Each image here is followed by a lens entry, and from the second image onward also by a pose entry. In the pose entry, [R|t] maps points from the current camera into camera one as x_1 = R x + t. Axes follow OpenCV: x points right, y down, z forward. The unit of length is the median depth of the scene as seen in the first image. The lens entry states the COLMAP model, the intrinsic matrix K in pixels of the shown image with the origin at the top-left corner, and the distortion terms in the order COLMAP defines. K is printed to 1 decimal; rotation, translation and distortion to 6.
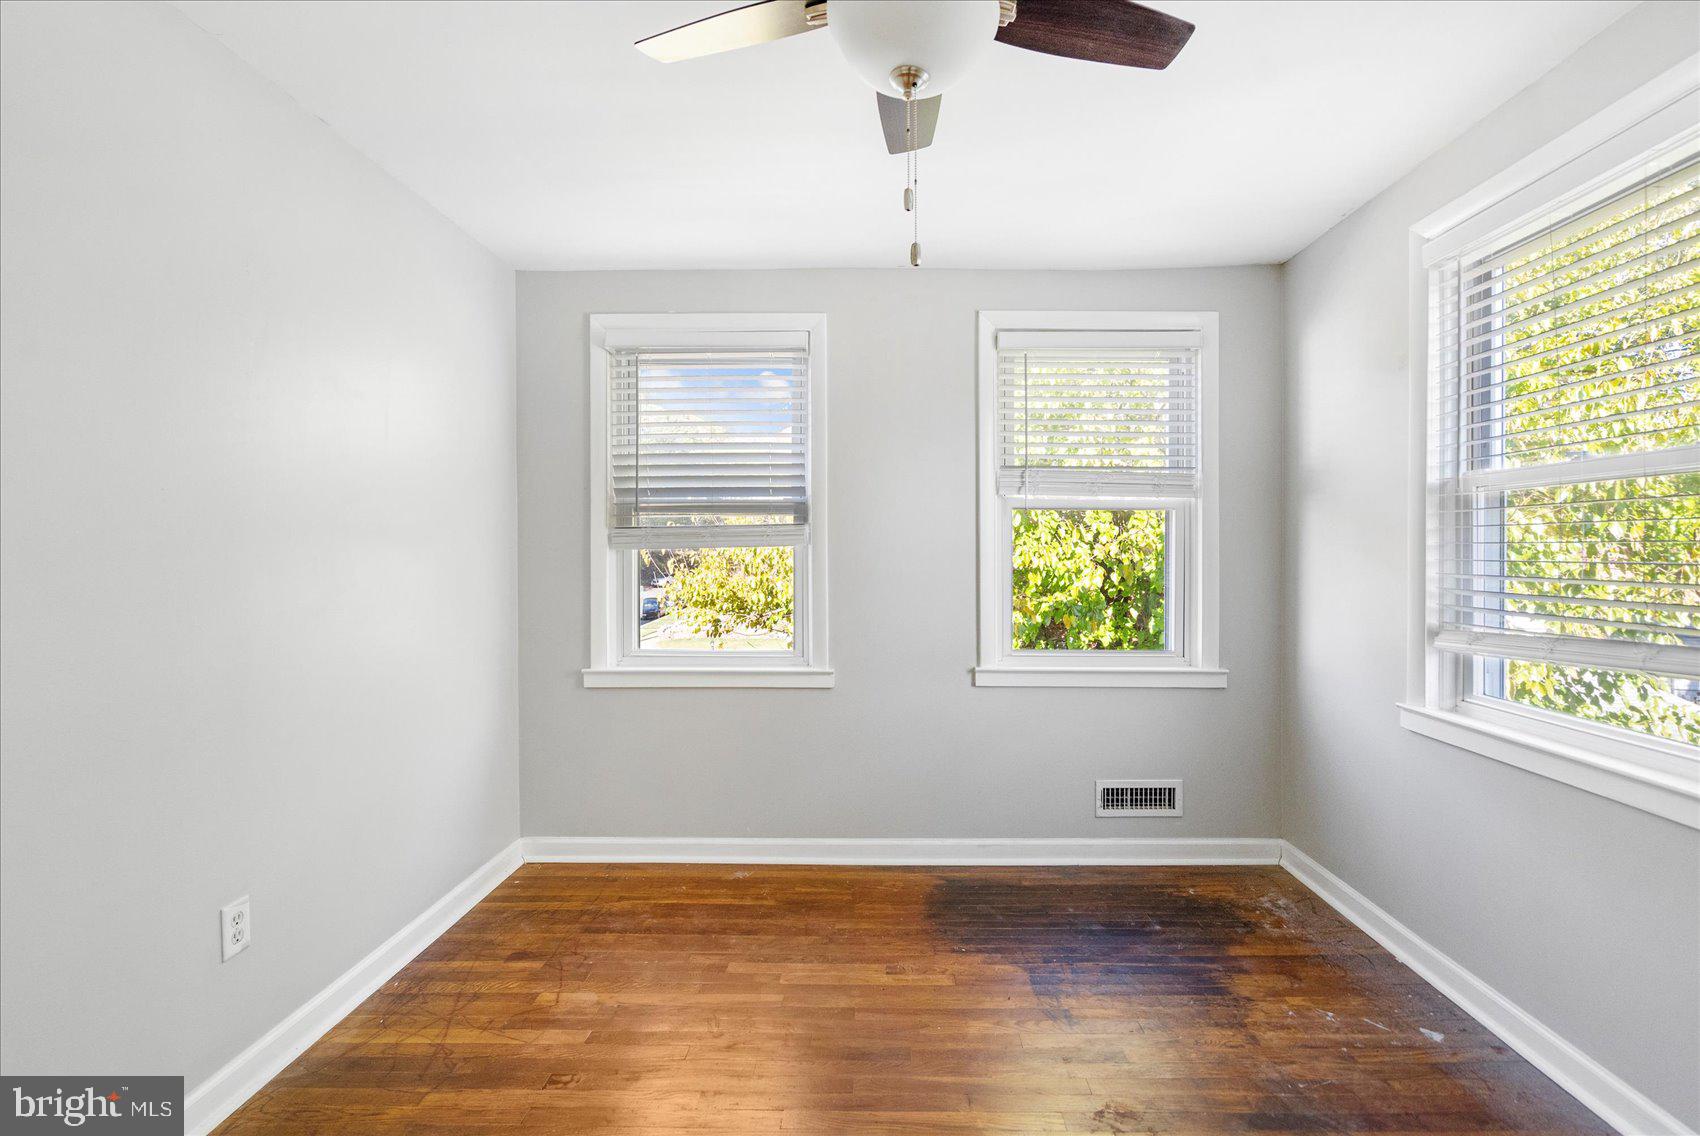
lens RADIAL K [[849.5, 0, 850.0], [0, 849.5, 568.0], [0, 0, 1]] dist [-0.001435, 0.001284]
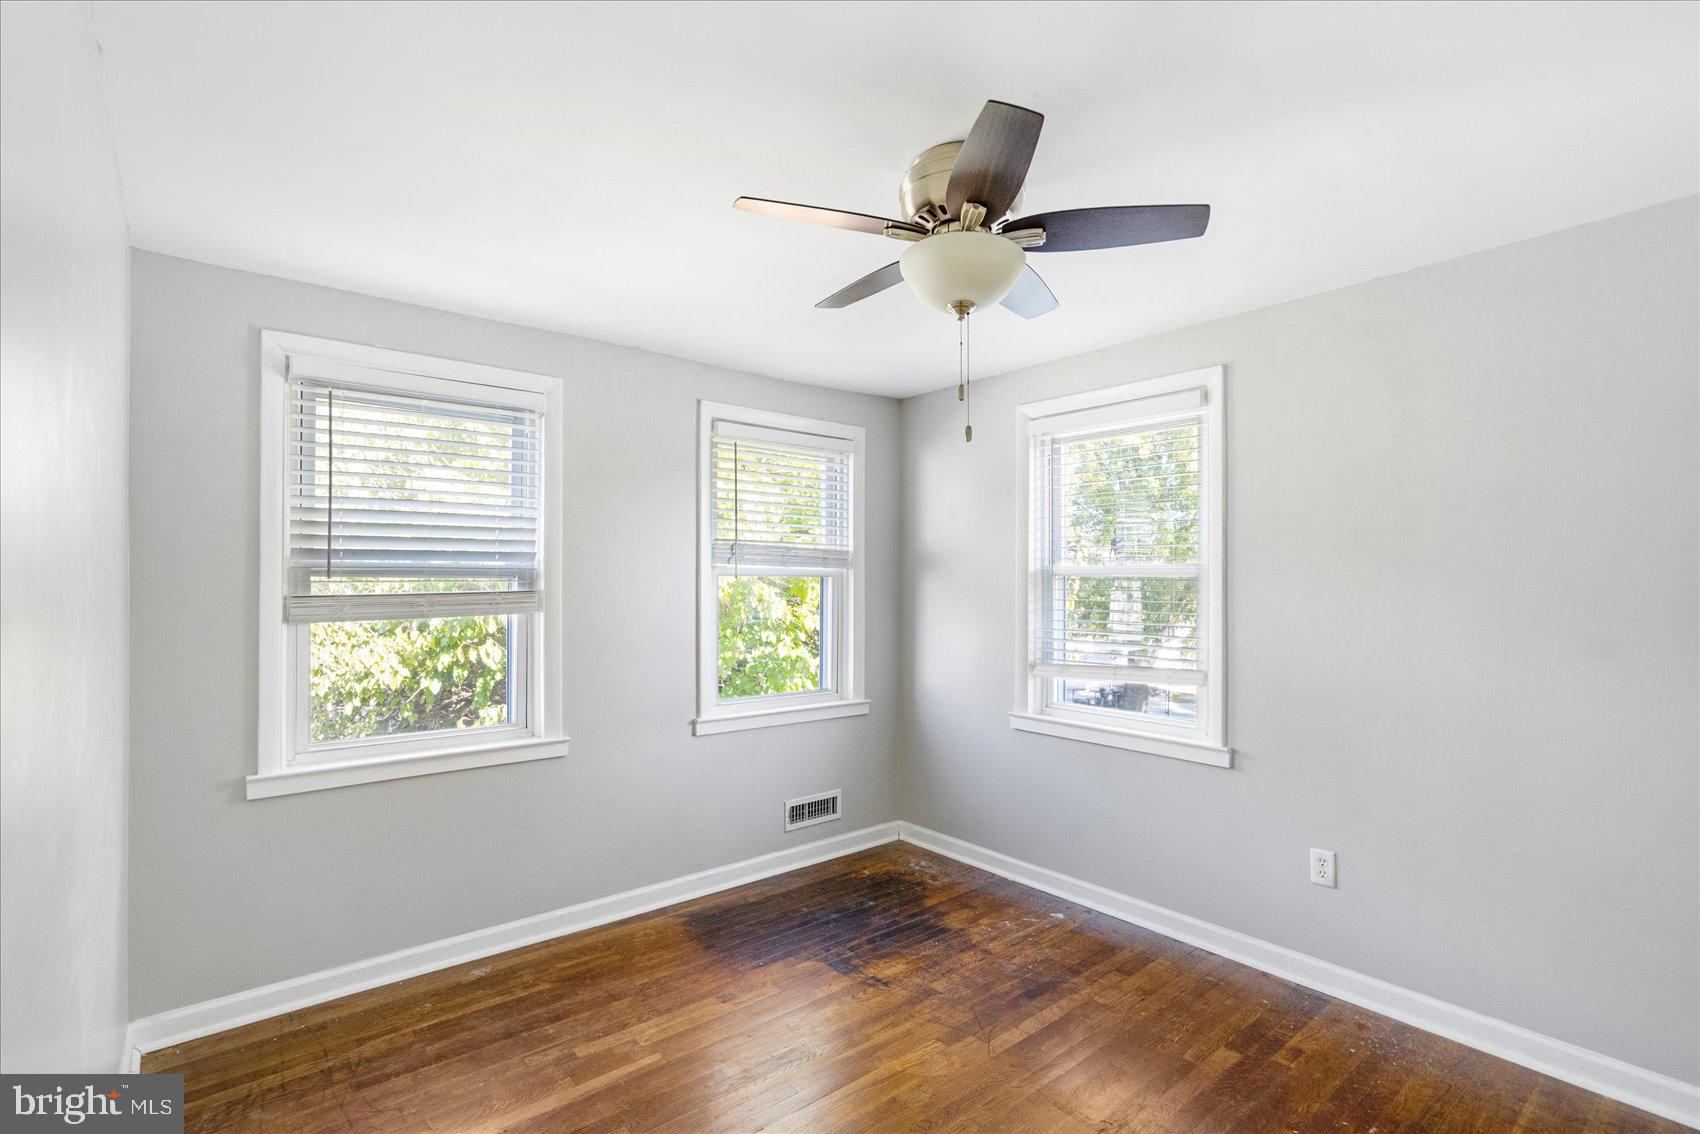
lens RADIAL K [[816.2, 0, 897.9], [0, 816.2, 594.3], [0, 0, 1]] dist [0.000409, 0.001176]
pose [[0.735138, -0.007650, 0.677874, -0.414048], [0.011014, 0.999939, -0.000660, -0.046251], [-0.677828, 0.007951, 0.735178, 0.039449]]
